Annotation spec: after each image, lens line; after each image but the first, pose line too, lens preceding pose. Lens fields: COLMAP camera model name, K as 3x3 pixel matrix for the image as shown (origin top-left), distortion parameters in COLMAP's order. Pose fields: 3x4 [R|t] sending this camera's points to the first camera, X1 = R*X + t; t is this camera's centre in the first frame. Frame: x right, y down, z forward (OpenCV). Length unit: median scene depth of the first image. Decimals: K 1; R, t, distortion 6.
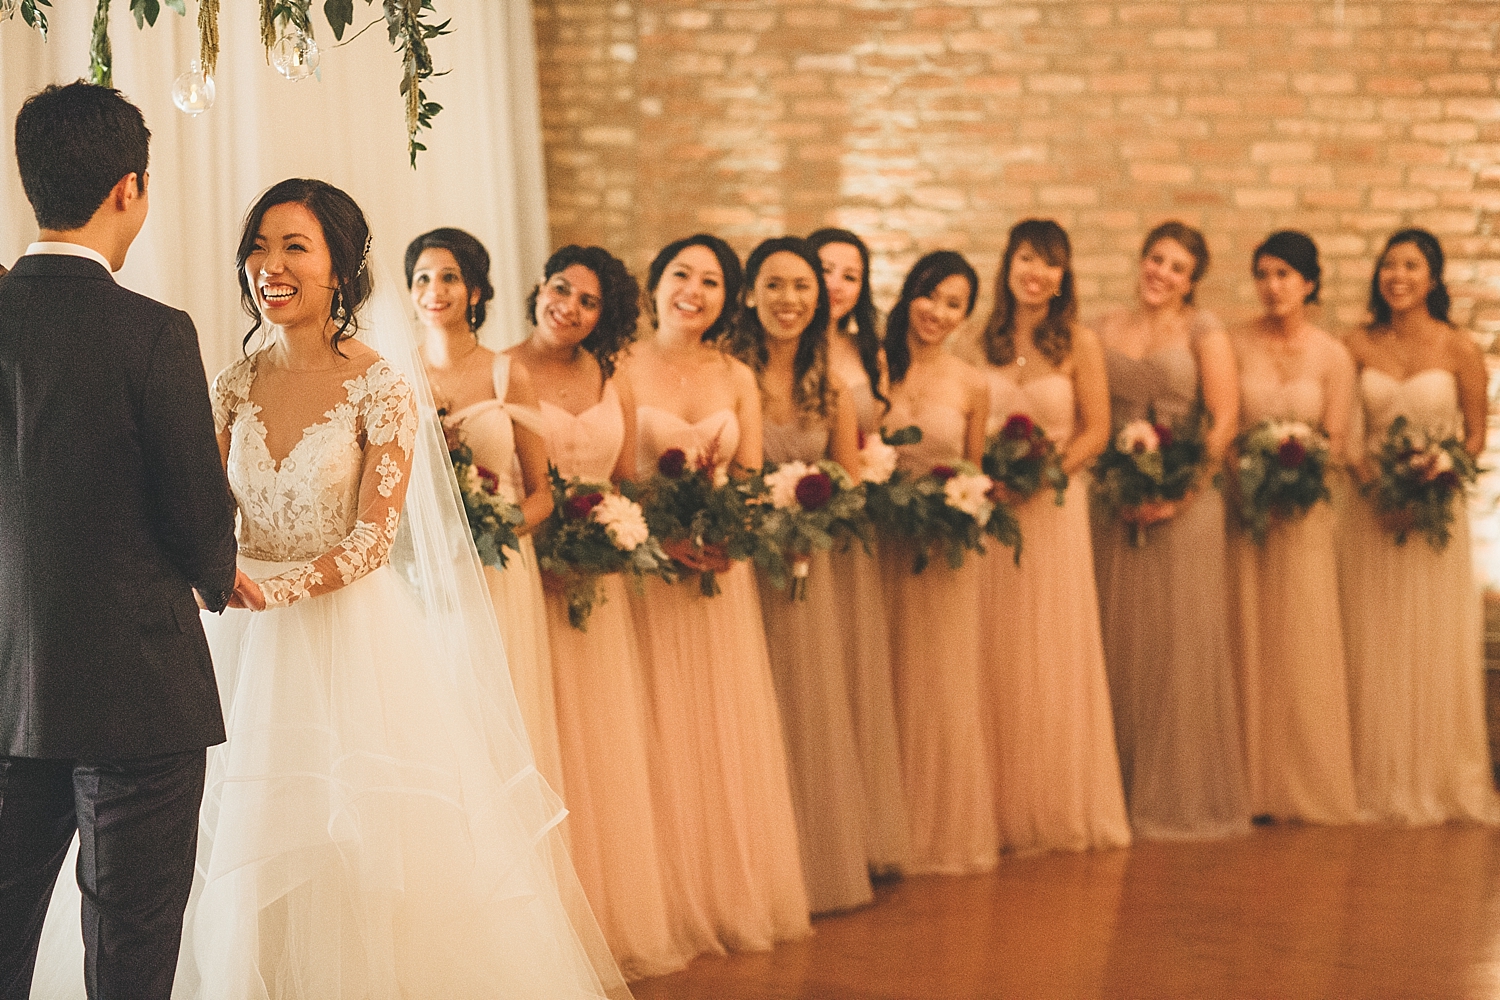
lens RADIAL K [[3707.5, 0, 750.0], [0, 3707.5, 500.0], [0, 0, 1]] dist [0.028226, -0.709204]
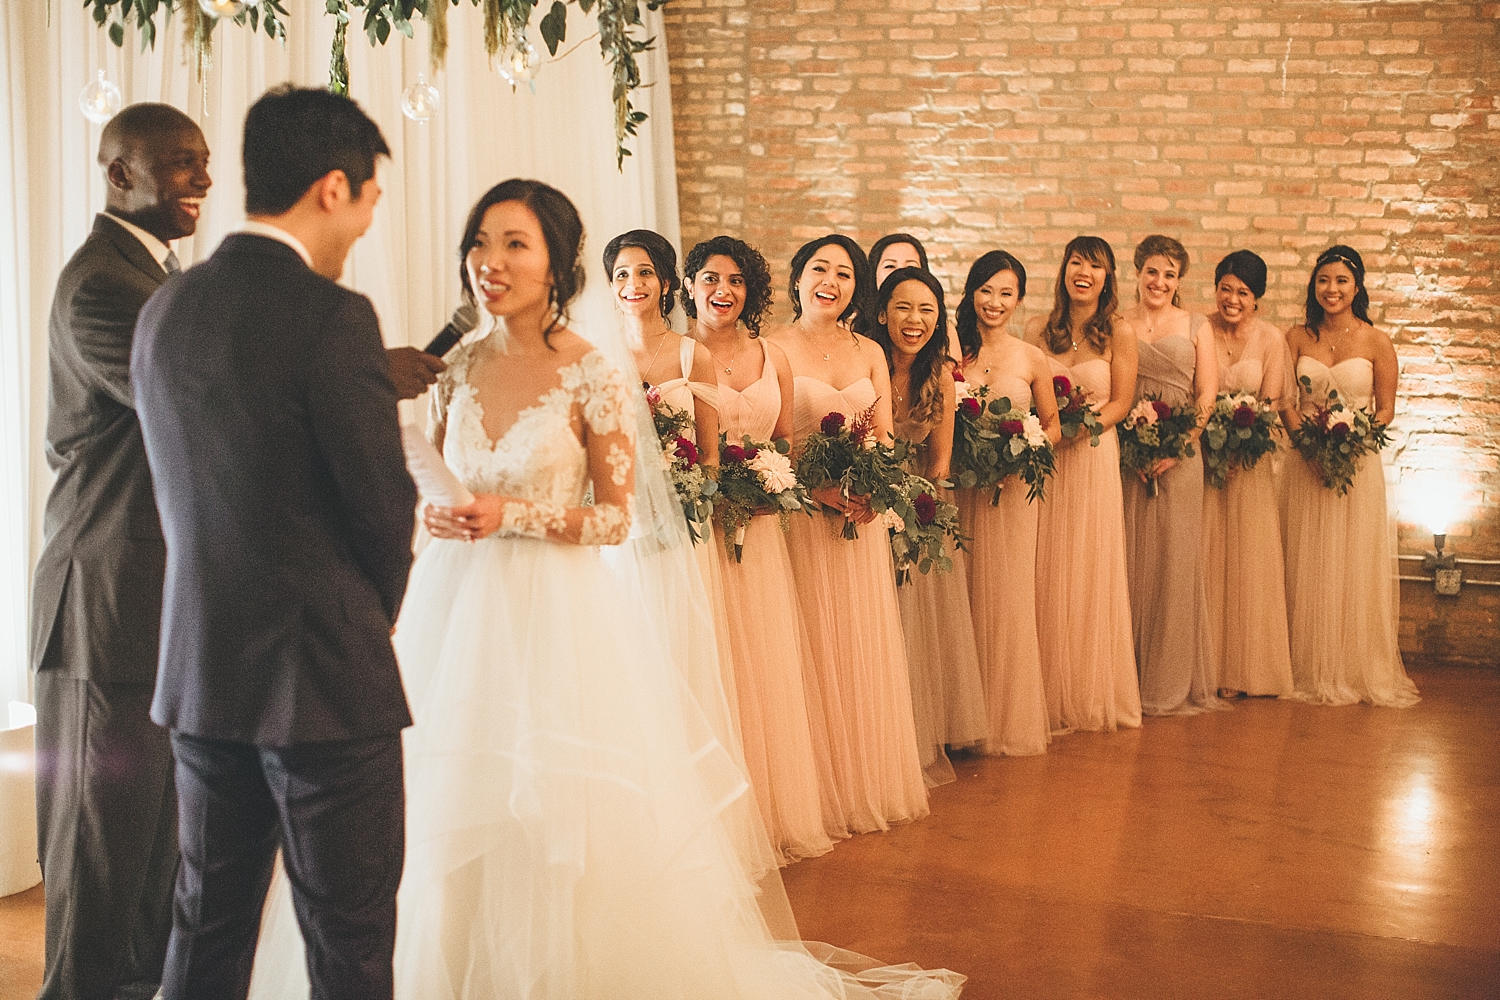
lens RADIAL K [[2283.4, 0, 750.0], [0, 2283.4, 500.0], [0, 0, 1]] dist [-0.023322, -0.028364]
pose [[0.999921, 0.012417, -0.001989, -0.028255], [-0.012336, 0.999261, 0.036405, -0.010014], [0.002439, -0.036377, 0.999335, 0.182454]]
